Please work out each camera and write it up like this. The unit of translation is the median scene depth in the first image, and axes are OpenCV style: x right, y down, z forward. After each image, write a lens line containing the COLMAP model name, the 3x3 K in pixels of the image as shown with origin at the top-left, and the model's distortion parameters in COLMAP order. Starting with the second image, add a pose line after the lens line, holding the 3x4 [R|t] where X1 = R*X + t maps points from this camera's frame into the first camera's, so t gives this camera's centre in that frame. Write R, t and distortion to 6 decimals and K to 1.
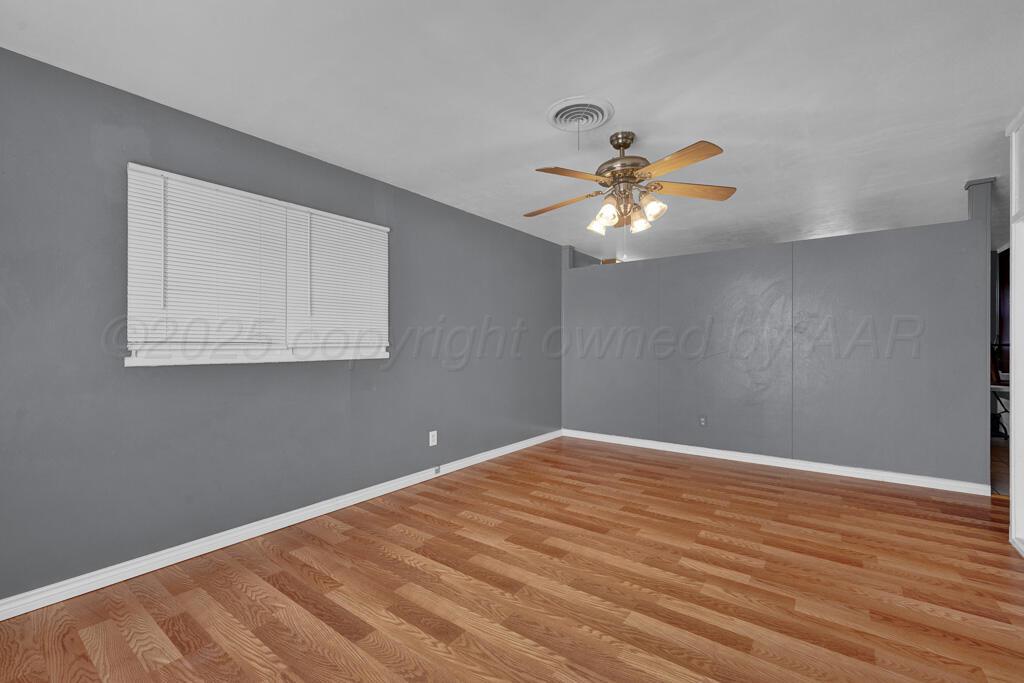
lens RADIAL K [[421.5, 0, 514.9], [0, 421.5, 344.2], [0, 0, 1]] dist [-0.002829, 0.000549]
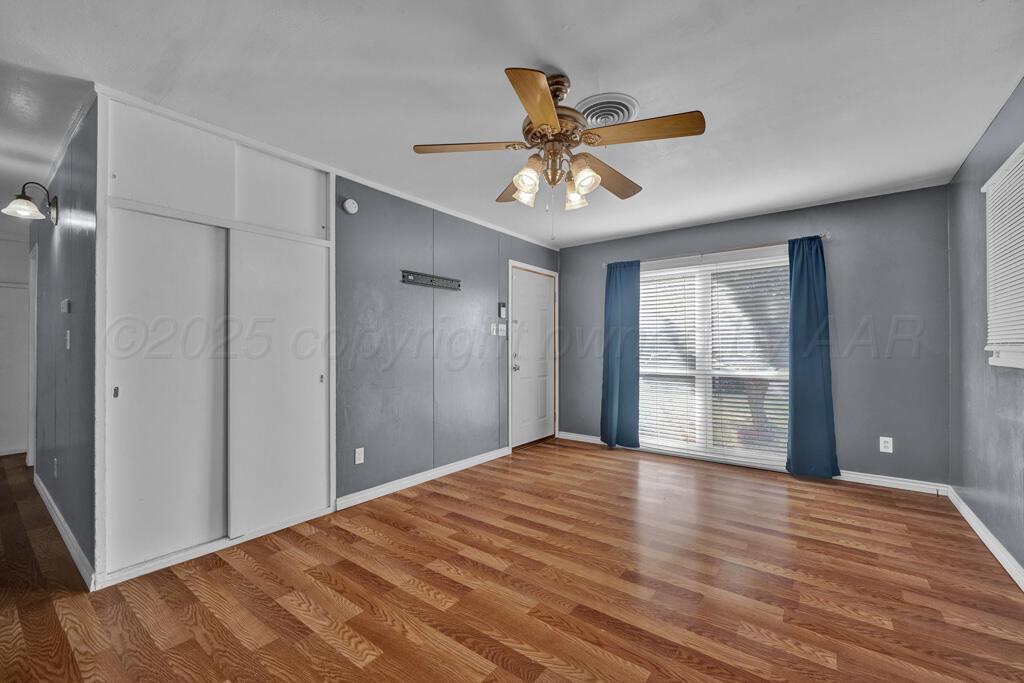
lens RADIAL K [[421.5, 0, 509.5], [0, 421.5, 345.7], [0, 0, 1]] dist [-0.002829, 0.000549]
pose [[-0.999957, 0.003734, 0.008536, 0.376151], [0.003667, 0.999962, -0.007911, -0.010628], [-0.008565, -0.007880, -0.999932, 2.011313]]
